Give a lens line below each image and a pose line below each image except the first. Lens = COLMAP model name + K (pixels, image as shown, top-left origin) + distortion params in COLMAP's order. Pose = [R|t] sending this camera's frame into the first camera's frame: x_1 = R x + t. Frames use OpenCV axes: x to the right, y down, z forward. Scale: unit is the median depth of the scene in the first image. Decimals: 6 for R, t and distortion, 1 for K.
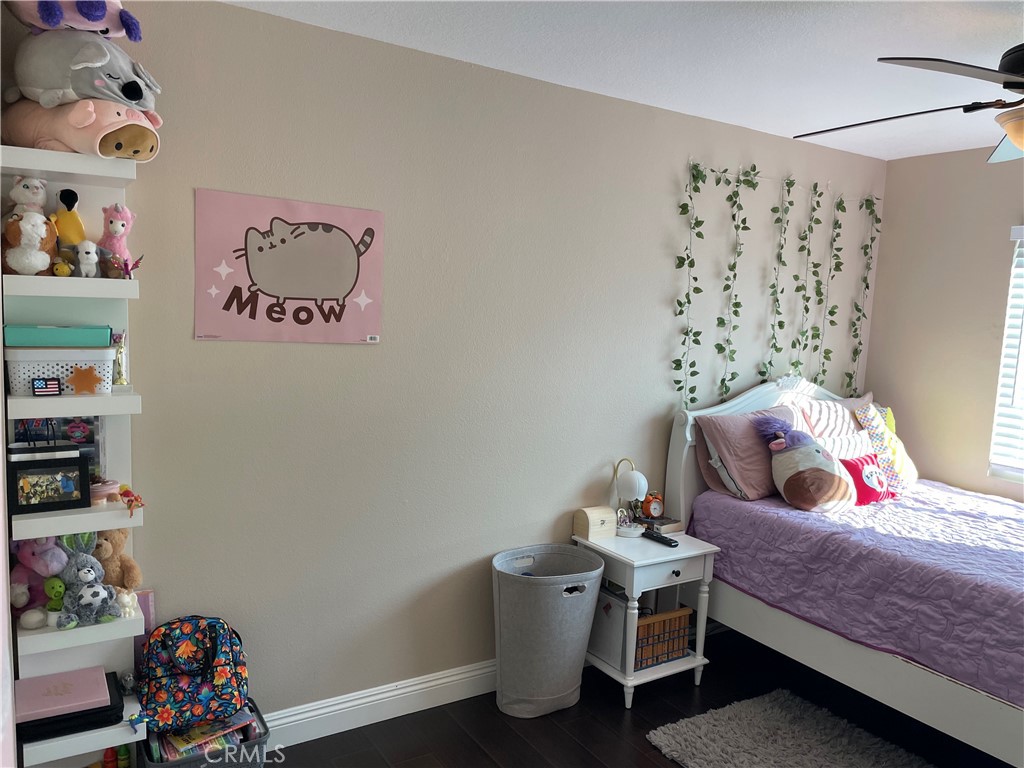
lens RADIAL K [[788.4, 0, 509.0], [0, 788.4, 390.3], [0, 0, 1]] dist [0.069149, -0.090255]
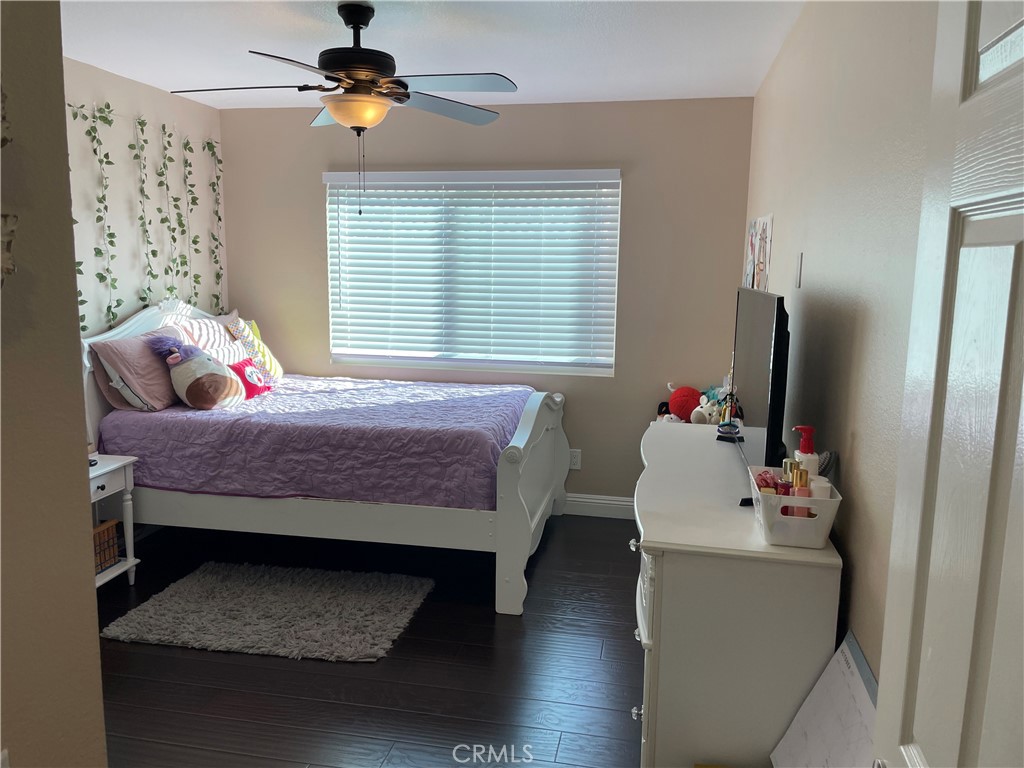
lens RADIAL K [[788.4, 0, 515.2], [0, 788.4, 380.1], [0, 0, 1]] dist [0.069149, -0.090255]
pose [[0.685672, -0.148607, 0.712580, -0.141465], [0.099835, 0.988887, 0.110165, 0.021353], [-0.721032, -0.004397, 0.692888, -0.142214]]
